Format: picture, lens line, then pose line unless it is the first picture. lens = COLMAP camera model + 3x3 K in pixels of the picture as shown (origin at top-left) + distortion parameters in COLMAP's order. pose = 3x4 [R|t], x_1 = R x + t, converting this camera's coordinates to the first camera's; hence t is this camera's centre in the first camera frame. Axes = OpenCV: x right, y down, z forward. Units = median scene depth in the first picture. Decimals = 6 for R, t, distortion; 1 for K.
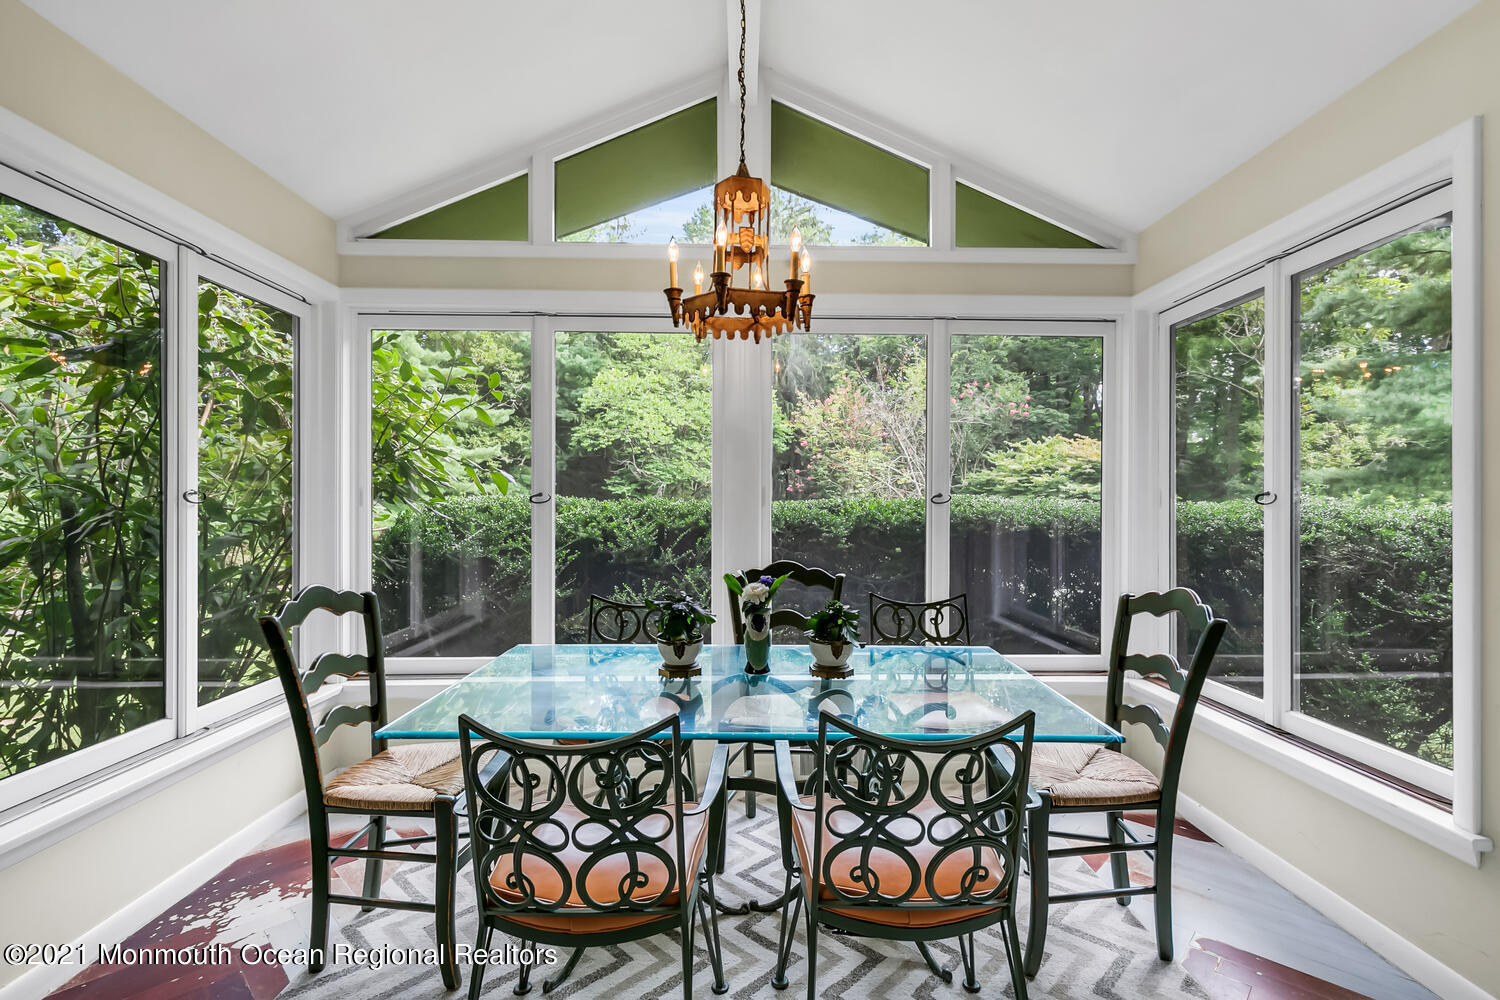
lens RADIAL K [[682.1, 0, 753.1], [0, 682.1, 500.6], [0, 0, 1]] dist [0.003788, -0.000589]
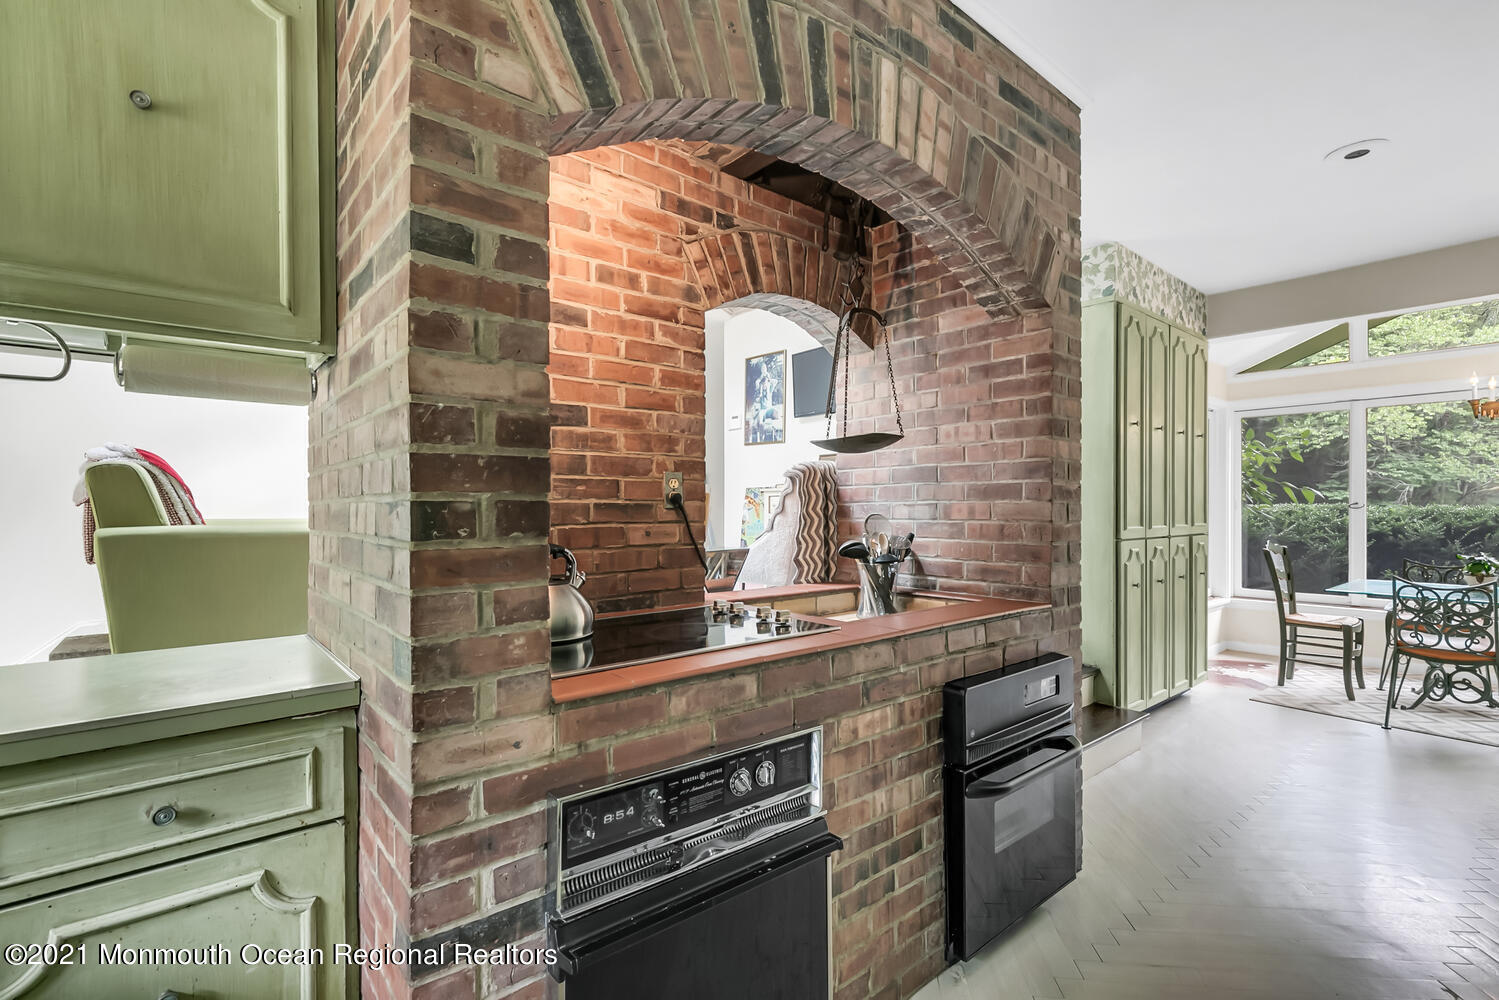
lens RADIAL K [[681.6, 0, 756.6], [0, 681.6, 507.3], [0, 0, 1]] dist [0.003788, -0.000589]
pose [[0.633579, -0.002830, -0.773673, 0.013747], [0.001874, 0.999996, -0.002123, 0.000352], [0.773676, -0.000105, 0.633581, -0.259178]]
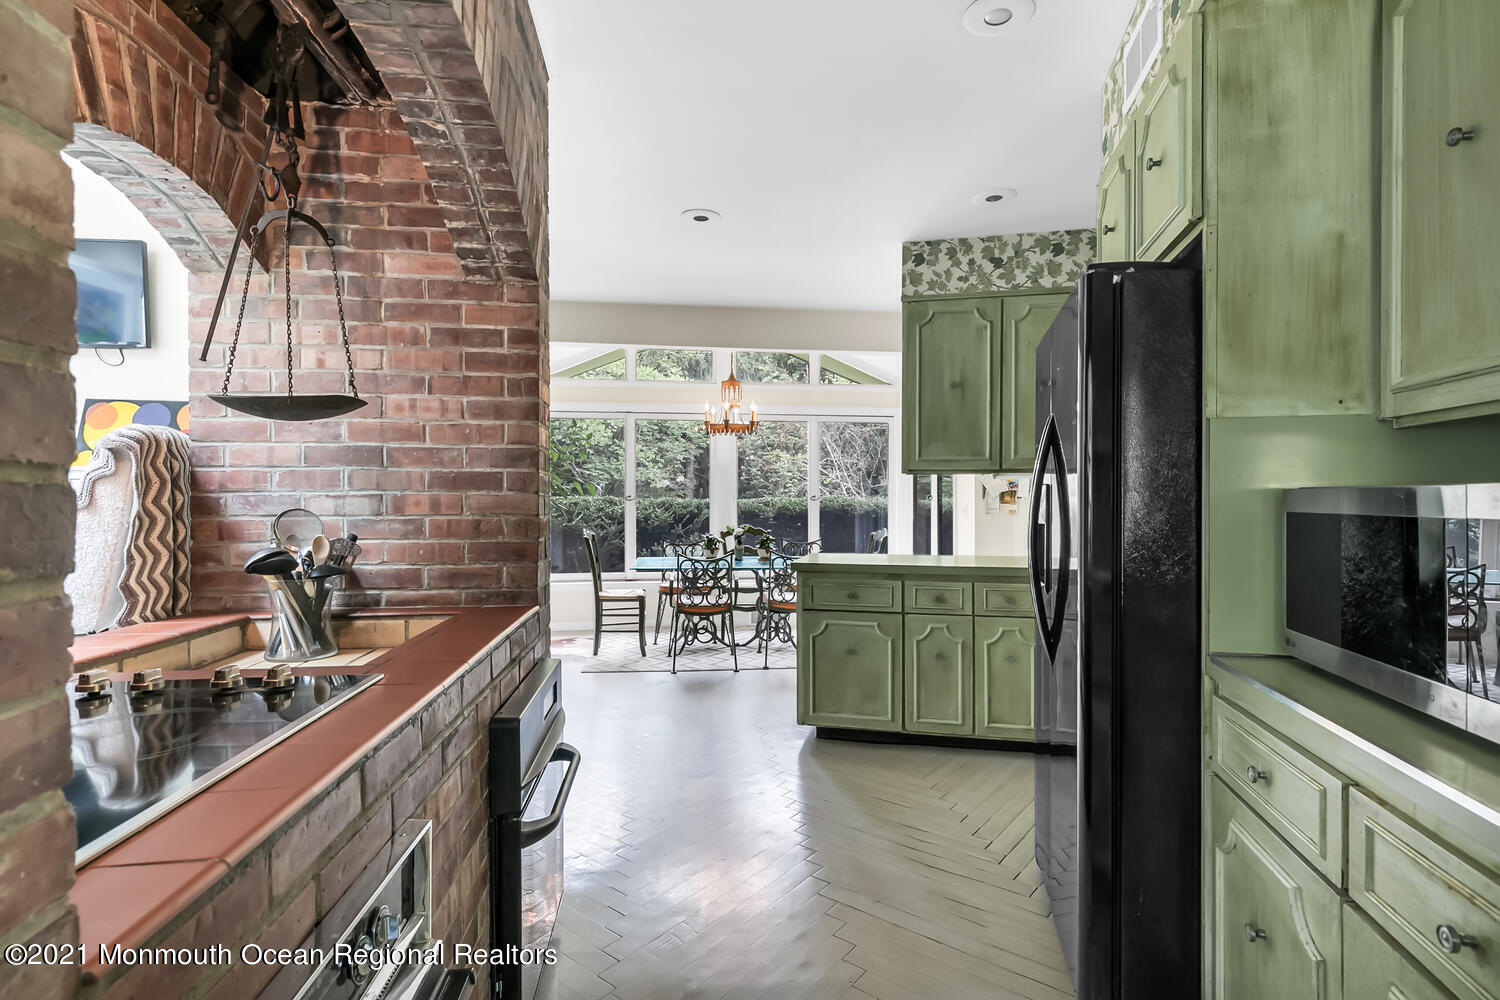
lens RADIAL K [[728.6, 0, 758.2], [0, 728.6, 496.9], [0, 0, 1]] dist [0.003160, -0.001017]
pose [[0.994228, -0.001491, 0.107281, -0.031637], [0.001823, 0.999994, -0.003006, 0.000138], [-0.107275, 0.003184, 0.994224, -0.264323]]
